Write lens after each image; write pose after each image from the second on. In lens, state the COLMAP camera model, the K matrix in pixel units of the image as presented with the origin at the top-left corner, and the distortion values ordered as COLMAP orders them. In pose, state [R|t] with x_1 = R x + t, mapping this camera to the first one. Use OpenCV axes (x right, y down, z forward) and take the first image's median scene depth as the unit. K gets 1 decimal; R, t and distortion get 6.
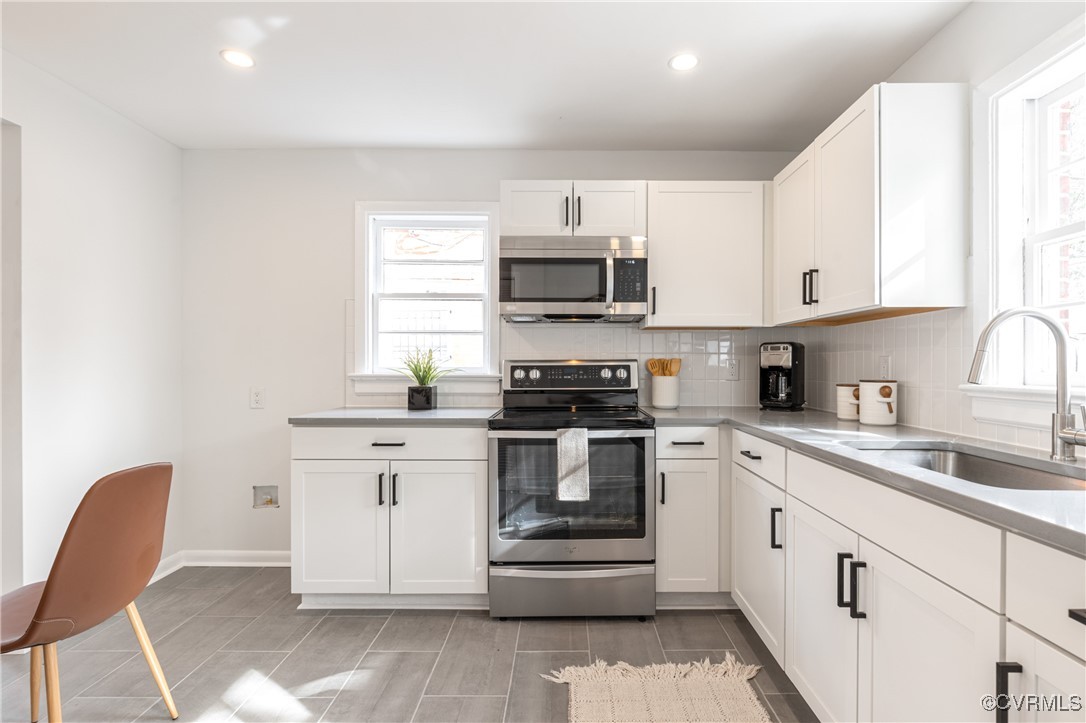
lens RADIAL K [[537.2, 0, 544.1], [0, 537.2, 366.6], [0, 0, 1]] dist [-0.001730, -0.000197]
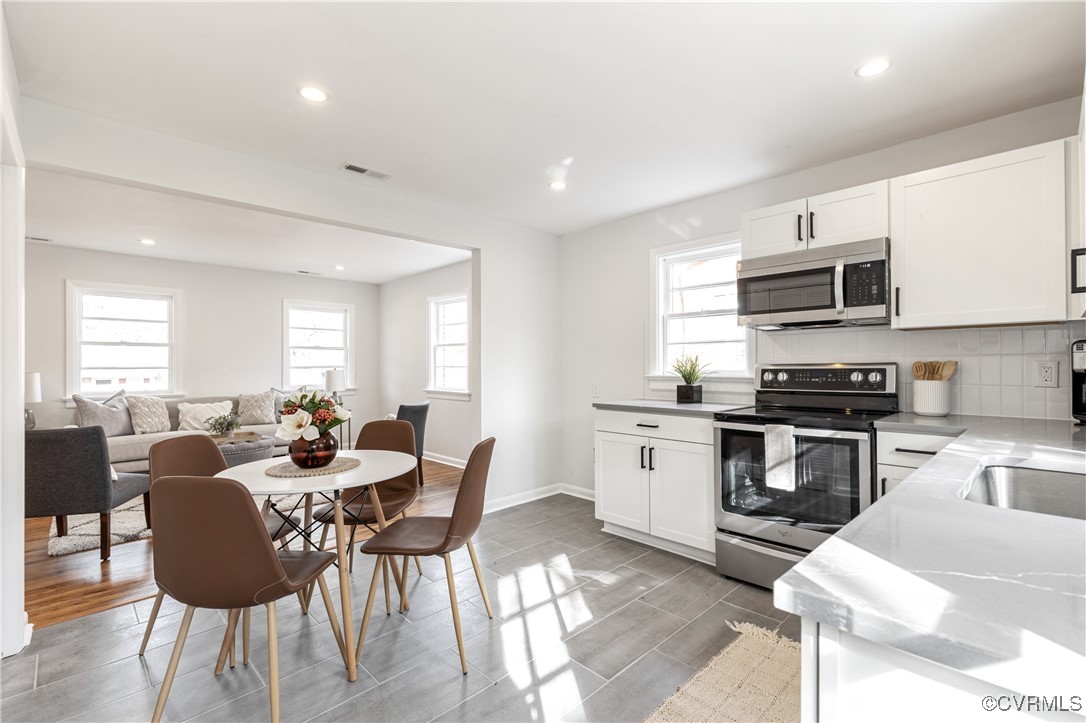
lens RADIAL K [[486.3, 0, 549.0], [0, 486.3, 364.9], [0, 0, 1]] dist [0.004295, 0.000506]
pose [[0.695416, -0.006002, -0.718583, 0.400821], [0.001397, 0.999975, -0.007000, -0.004293], [0.718606, 0.003864, 0.695406, -0.055406]]
